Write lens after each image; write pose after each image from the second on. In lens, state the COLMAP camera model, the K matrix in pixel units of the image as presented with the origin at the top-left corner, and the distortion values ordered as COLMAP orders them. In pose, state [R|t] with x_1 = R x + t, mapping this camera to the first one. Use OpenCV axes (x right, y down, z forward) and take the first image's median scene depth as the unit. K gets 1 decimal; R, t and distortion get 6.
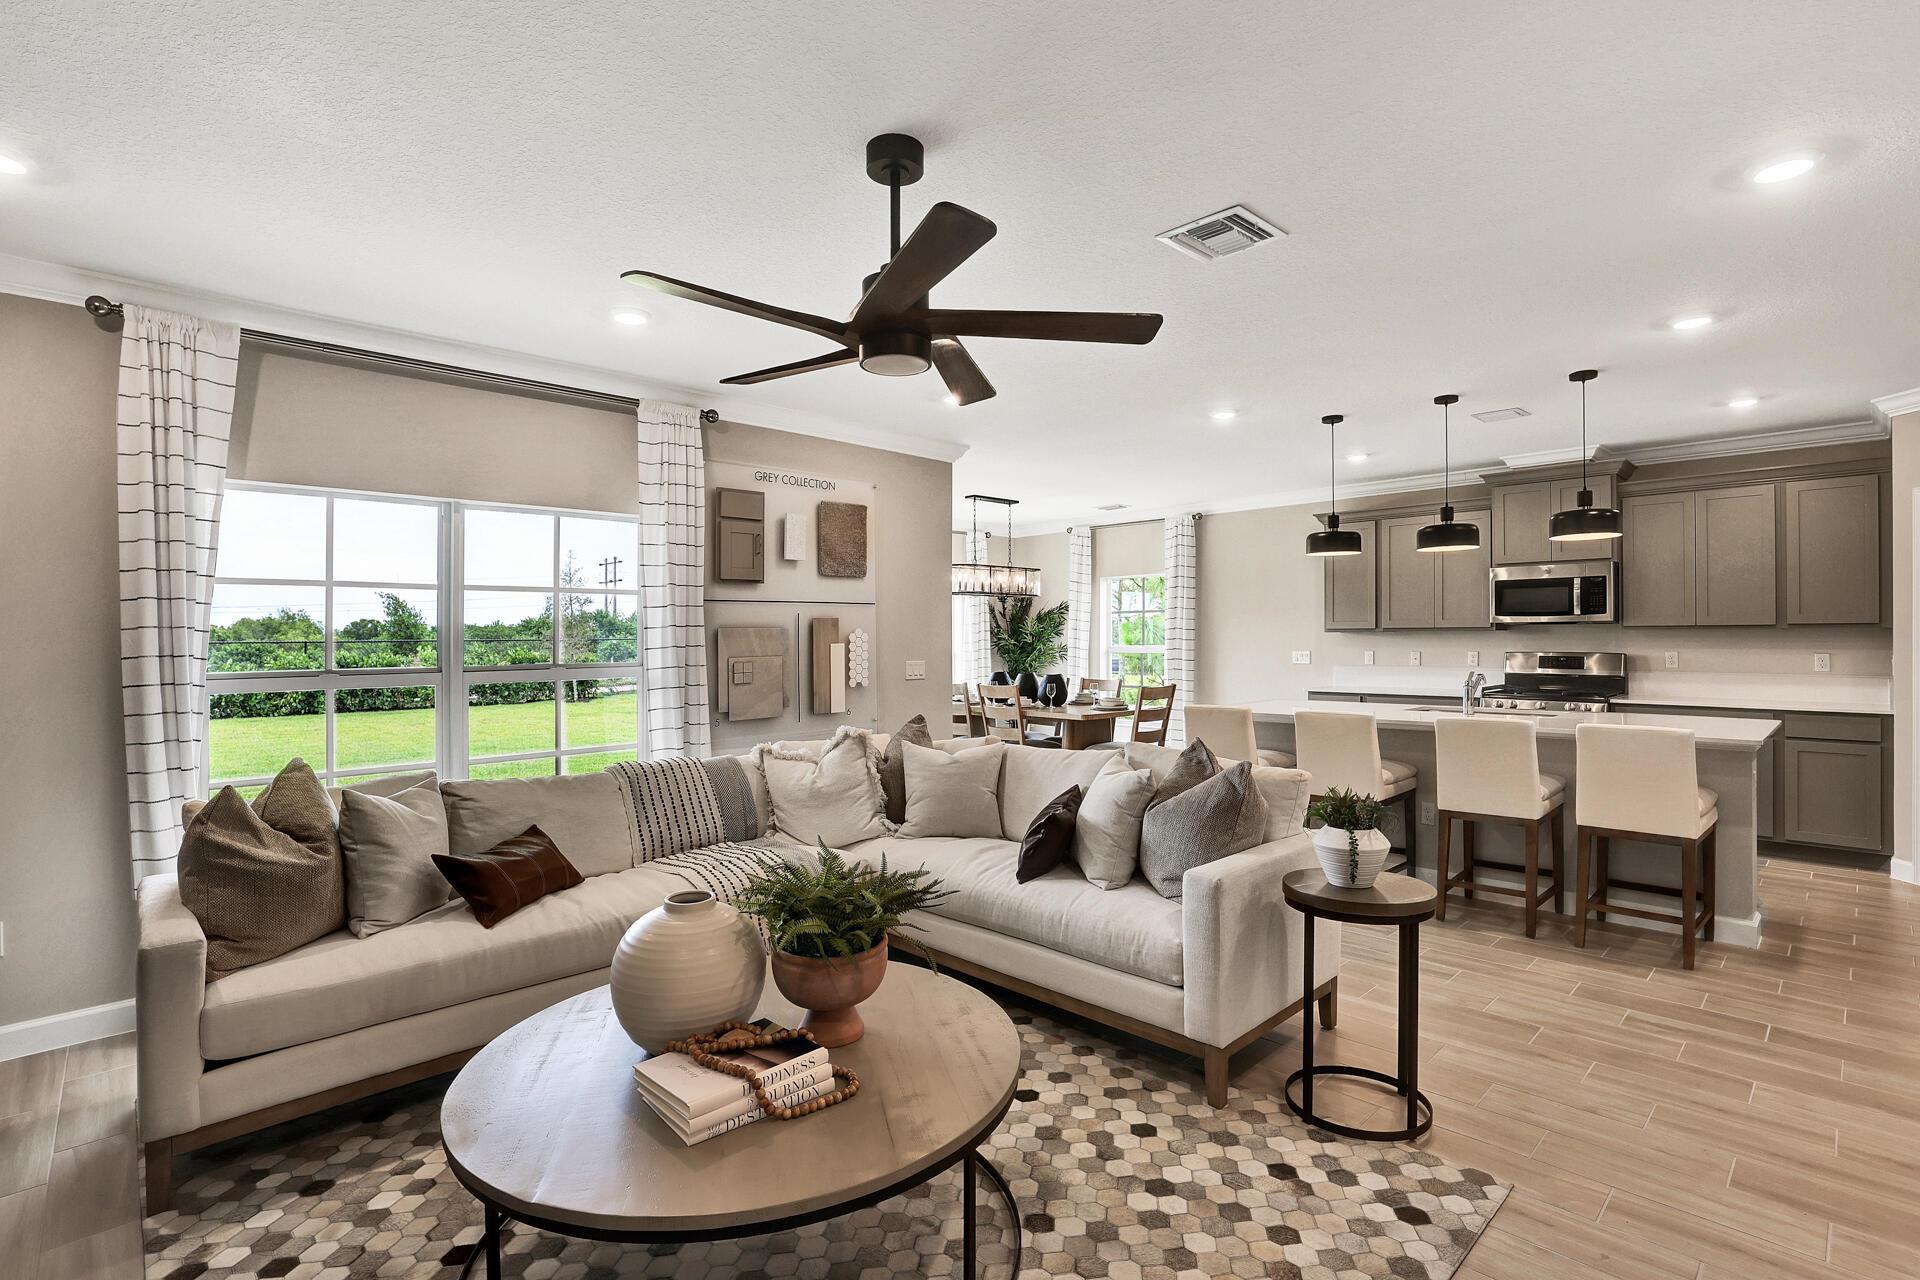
lens RADIAL K [[893.4, 0, 958.7], [0, 893.4, 634.6], [0, 0, 1]] dist [-0.028625, 0.001201]
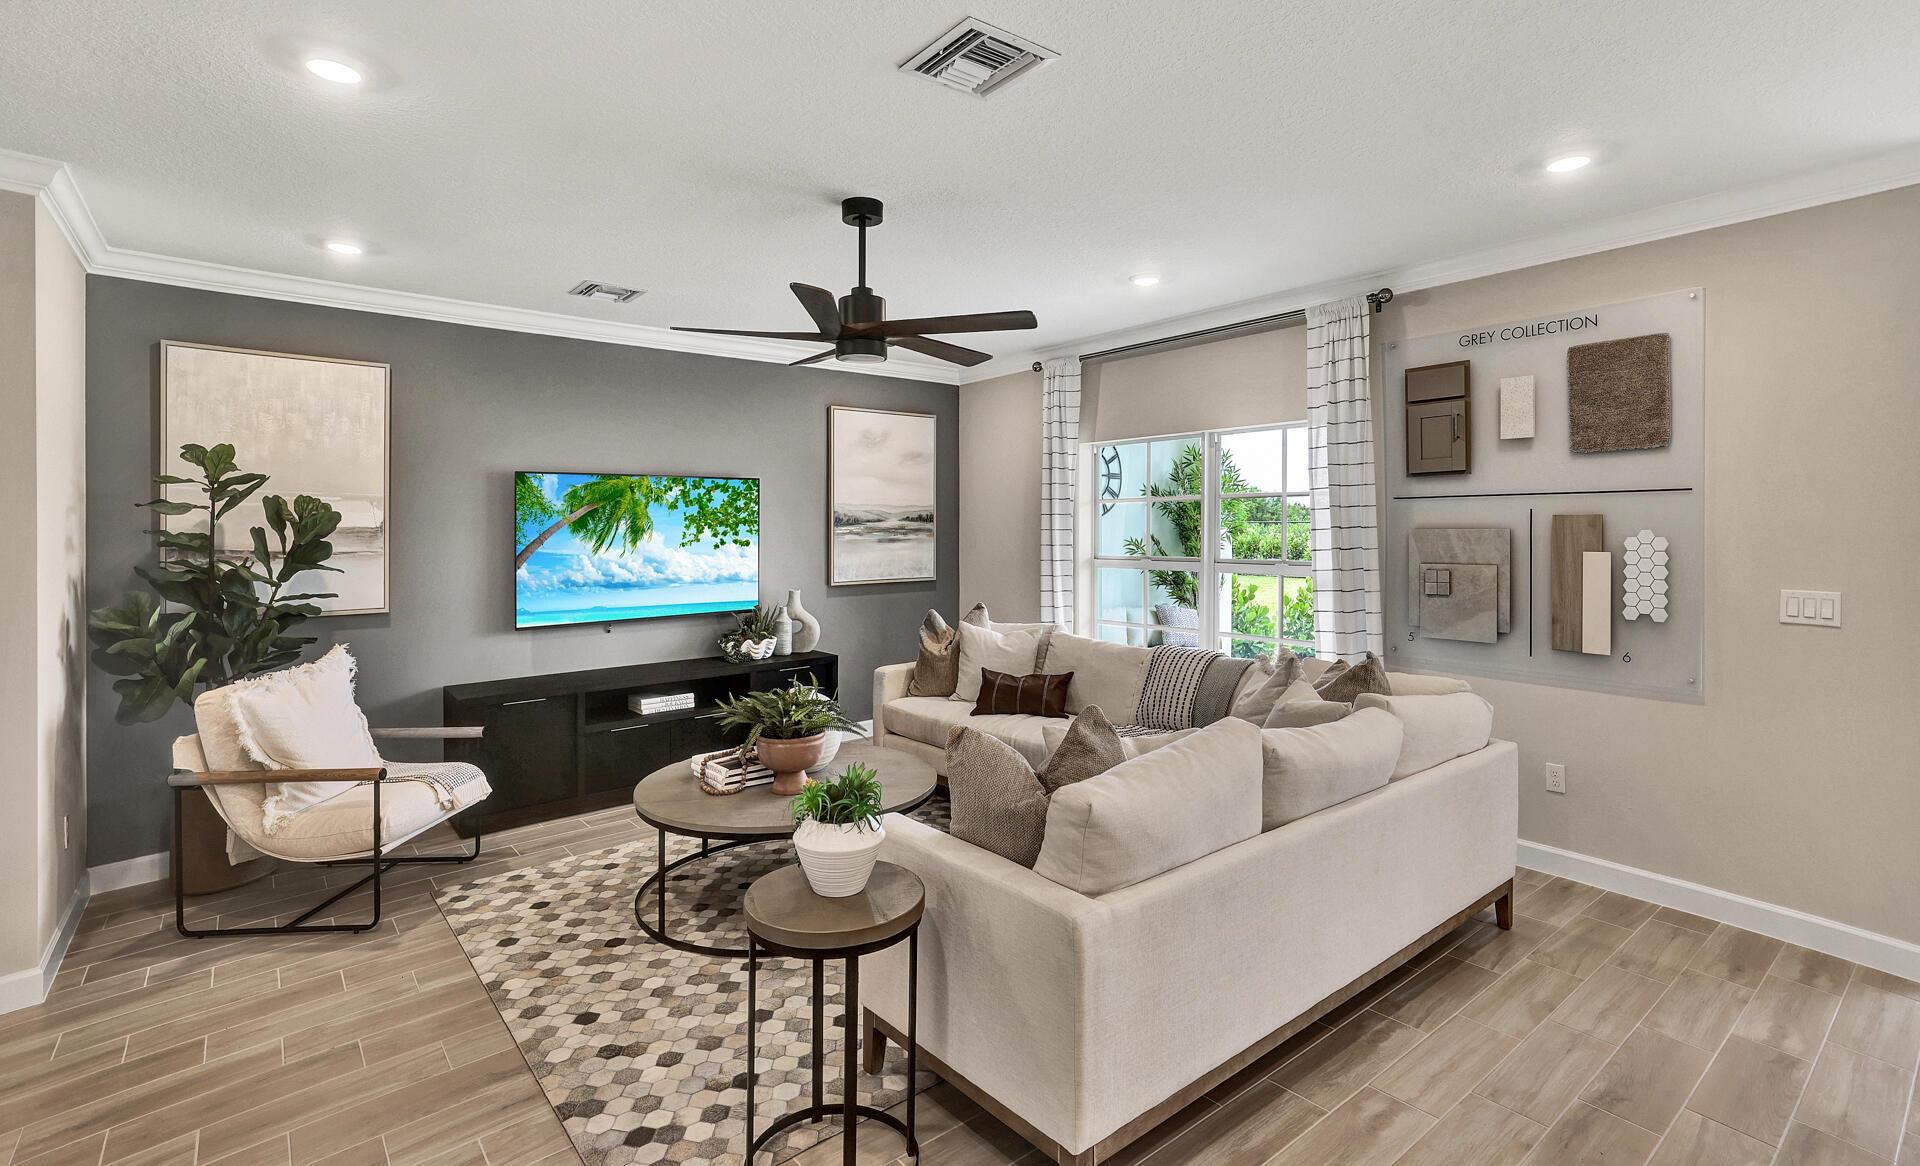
lens RADIAL K [[942.2, 0, 964.6], [0, 942.2, 506.2], [0, 0, 1]] dist [0.013627, -0.000229]
pose [[-0.085673, -0.005395, -0.996309, 0.948261], [0.014274, 0.999876, -0.006642, -0.041242], [0.996221, -0.014791, -0.085585, 0.879234]]
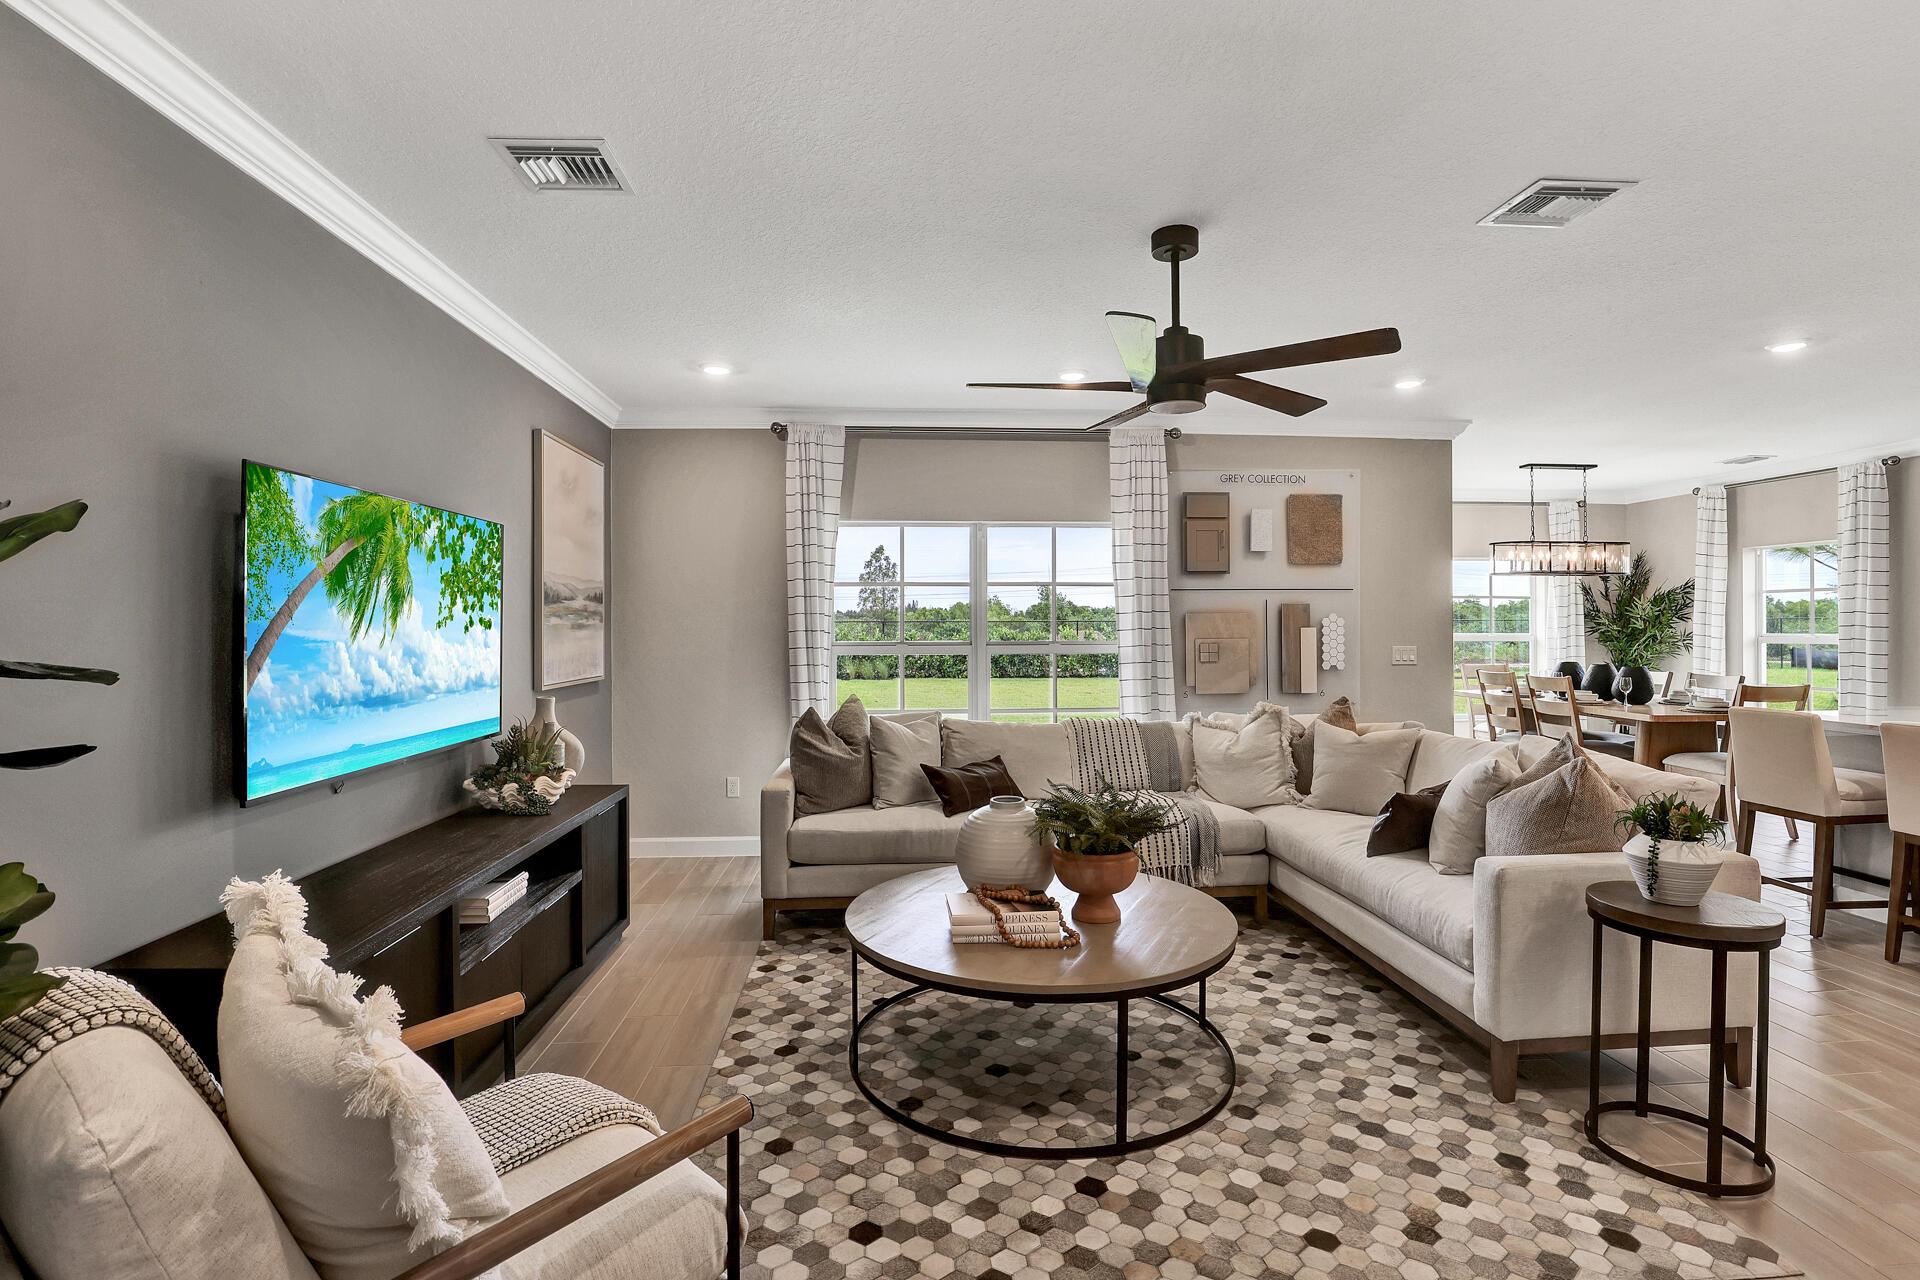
lens RADIAL K [[893.4, 0, 976.0], [0, 893.4, 610.5], [0, 0, 1]] dist [-0.028625, 0.001201]
pose [[0.776440, -0.001069, -0.630190, 0.335429], [-0.003278, 0.999978, -0.005735, -0.004238], [0.630182, 0.006519, 0.776420, -0.099317]]
